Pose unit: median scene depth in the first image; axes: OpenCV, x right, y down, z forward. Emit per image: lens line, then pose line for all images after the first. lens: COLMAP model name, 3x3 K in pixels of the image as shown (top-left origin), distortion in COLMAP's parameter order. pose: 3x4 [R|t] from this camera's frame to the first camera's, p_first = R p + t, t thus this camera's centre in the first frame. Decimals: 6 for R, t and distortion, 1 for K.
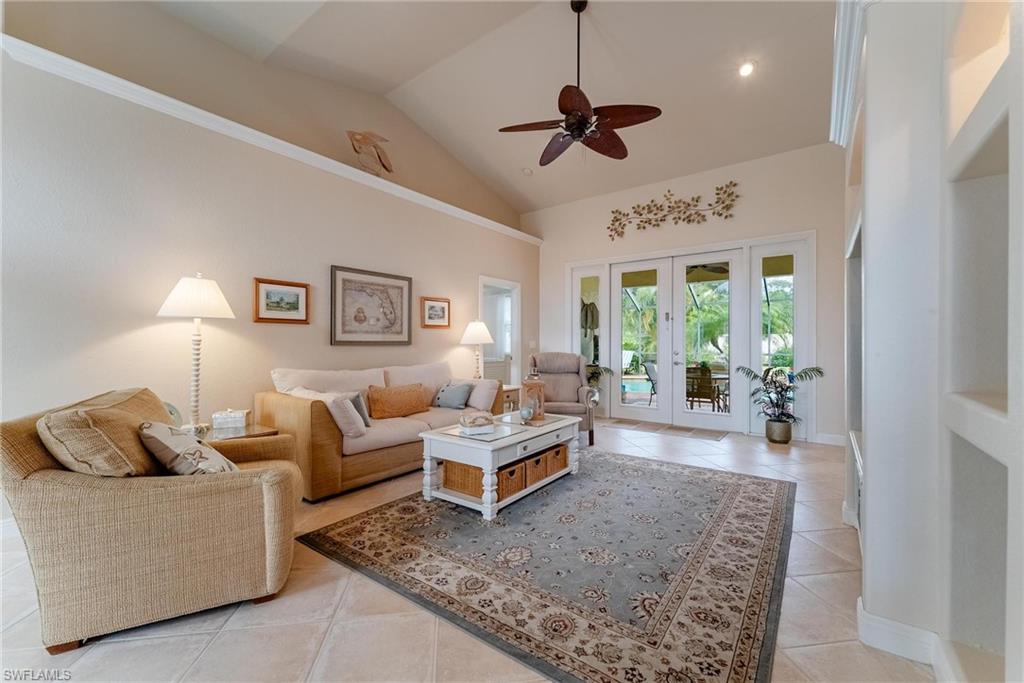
lens RADIAL K [[413.4, 0, 519.1], [0, 413.4, 341.8], [0, 0, 1]] dist [0.008624, 0.000302]
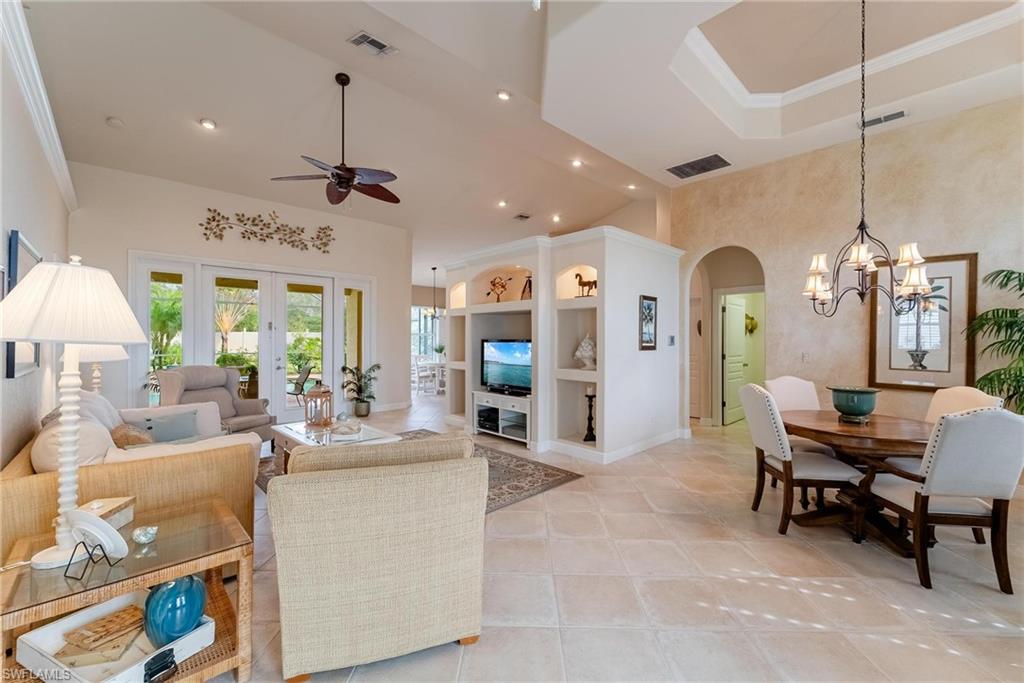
lens RADIAL K [[413.4, 0, 511.9], [0, 413.4, 335.8], [0, 0, 1]] dist [0.008624, 0.000302]
pose [[0.189417, 0.004318, 0.981887, -0.633955], [-0.005425, 0.999980, -0.003351, -0.037411], [-0.981882, -0.004692, 0.189437, 0.179787]]
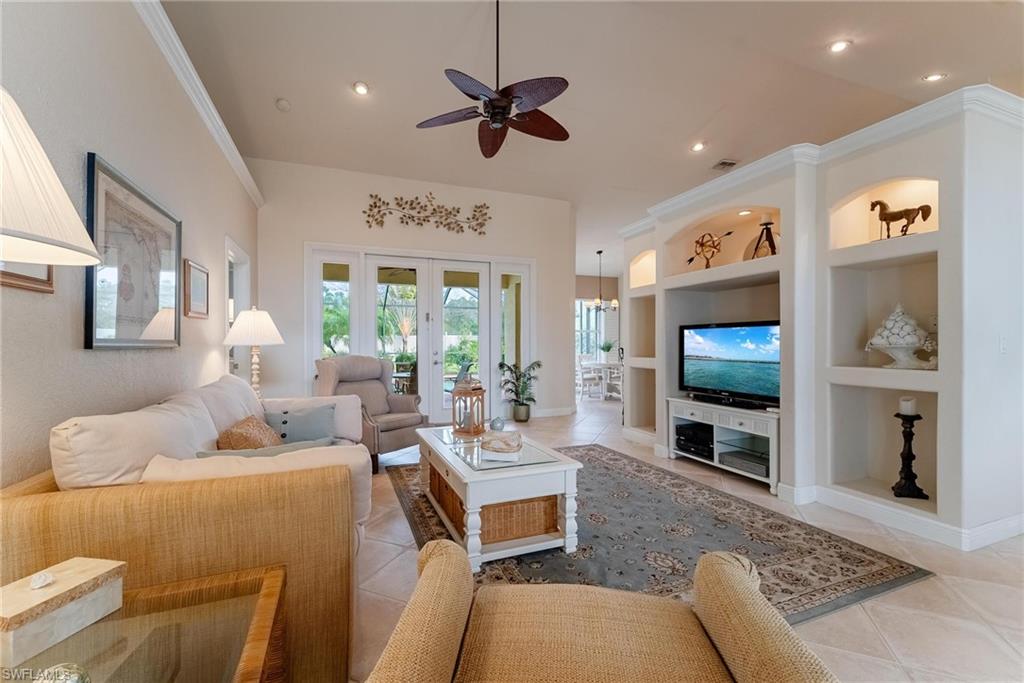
lens RADIAL K [[413.4, 0, 504.7], [0, 413.4, 344.9], [0, 0, 1]] dist [0.008624, 0.000302]
pose [[0.542843, -0.003716, 0.839826, -0.414463], [-0.002121, 0.999981, 0.005796, 0.000102], [-0.839832, -0.004928, 0.542825, 0.314536]]
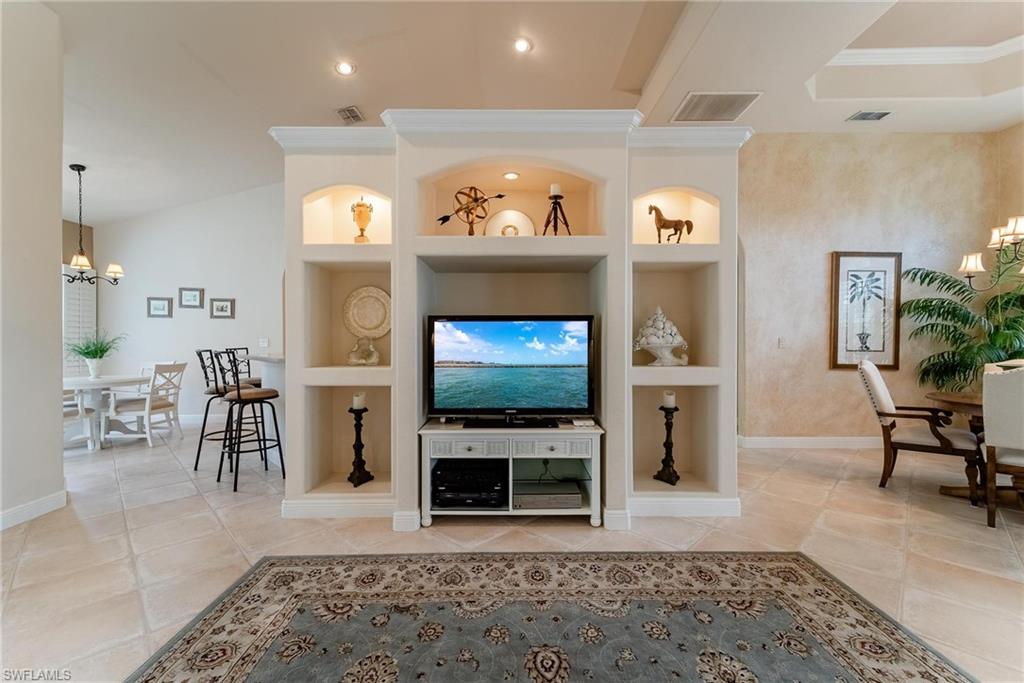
lens RADIAL K [[413.4, 0, 506.8], [0, 413.4, 341.9], [0, 0, 1]] dist [0.008624, 0.000302]
pose [[-0.584094, -0.000790, 0.811686, -0.055840], [-0.002446, 0.999997, -0.000787, 0.000253], [-0.811683, -0.002445, -0.584094, 0.667442]]
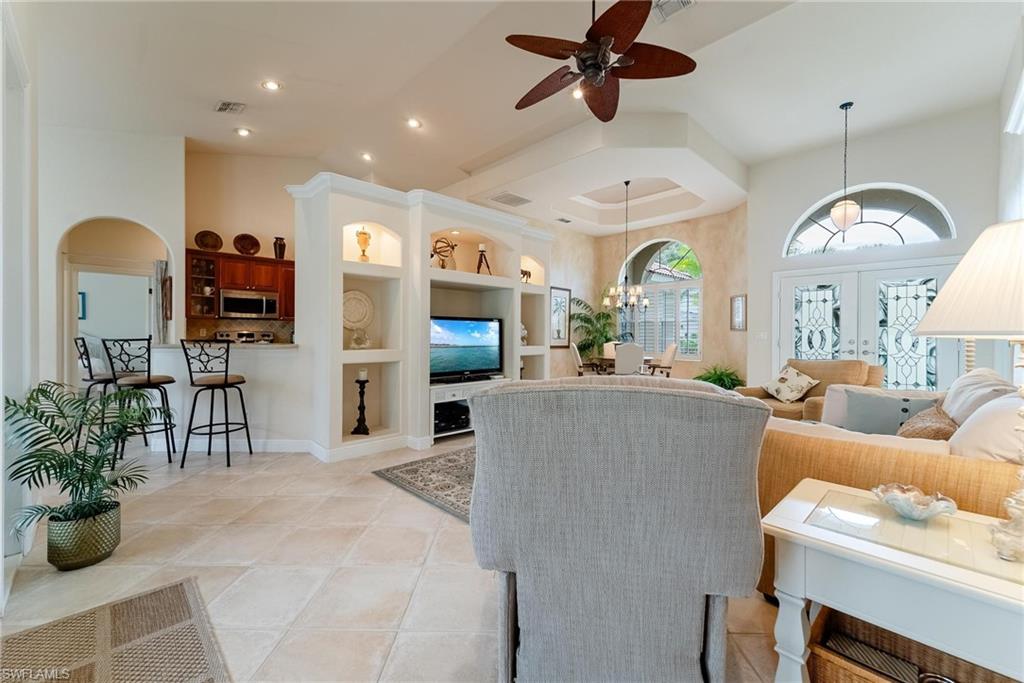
lens RADIAL K [[413.4, 0, 513.7], [0, 413.4, 336.2], [0, 0, 1]] dist [0.008624, 0.000302]
pose [[-0.985931, -0.008995, 0.166909, 0.101513], [-0.008460, 0.999957, 0.003916, 0.003037], [-0.166937, 0.002449, -0.985964, 1.198497]]
